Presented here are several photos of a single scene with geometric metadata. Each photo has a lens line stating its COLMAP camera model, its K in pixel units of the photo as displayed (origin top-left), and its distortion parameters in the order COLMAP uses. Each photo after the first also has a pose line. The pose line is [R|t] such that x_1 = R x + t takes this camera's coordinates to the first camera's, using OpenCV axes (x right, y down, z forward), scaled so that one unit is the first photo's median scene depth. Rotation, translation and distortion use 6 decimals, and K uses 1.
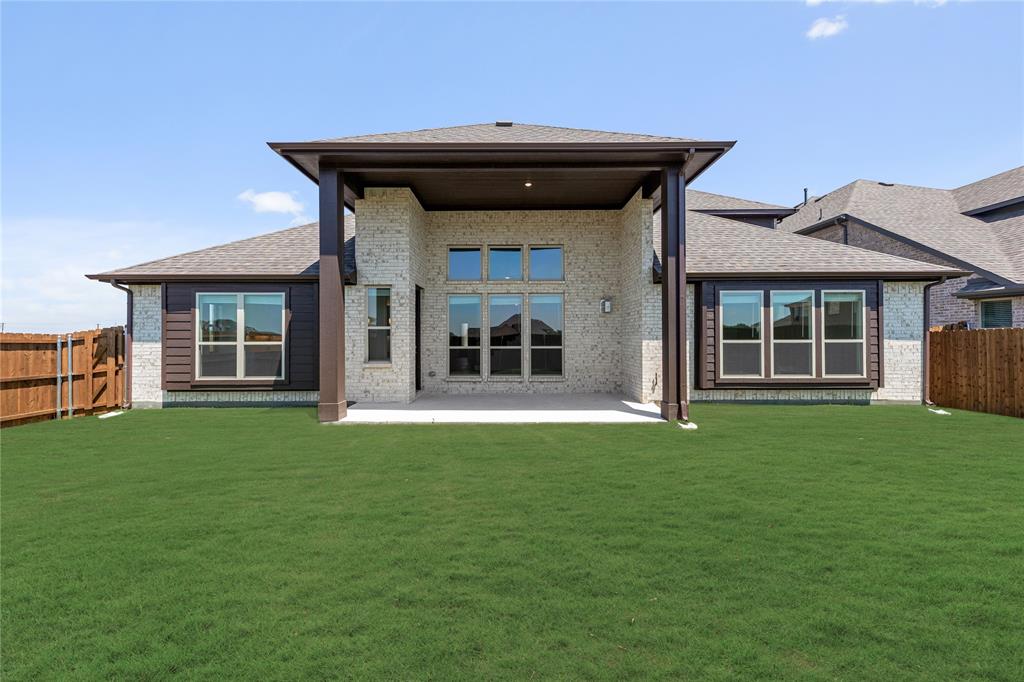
lens RADIAL K [[387.1, 0, 511.4], [0, 387.1, 335.7], [0, 0, 1]] dist [-0.000273, 0.000002]
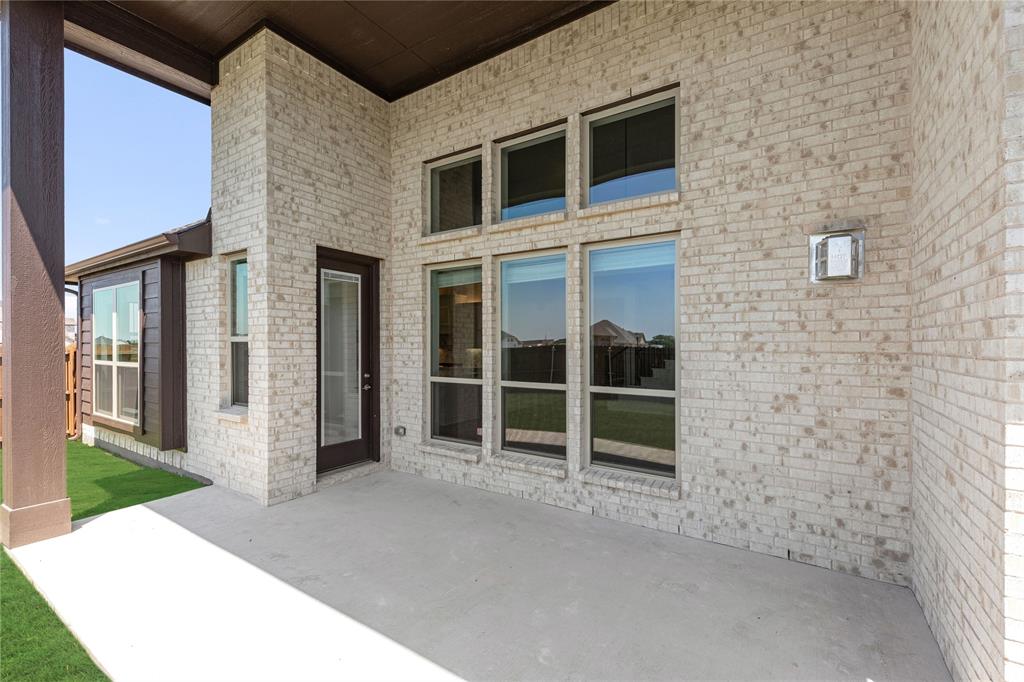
lens RADIAL K [[441.0, 0, 513.6], [0, 441.0, 344.5], [0, 0, 1]] dist [0.003288, 0.000066]
pose [[0.844951, 0.004952, -0.534821, 0.217753], [-0.001862, 0.999978, 0.006317, -0.015479], [0.534841, -0.004342, 0.844942, 0.607541]]
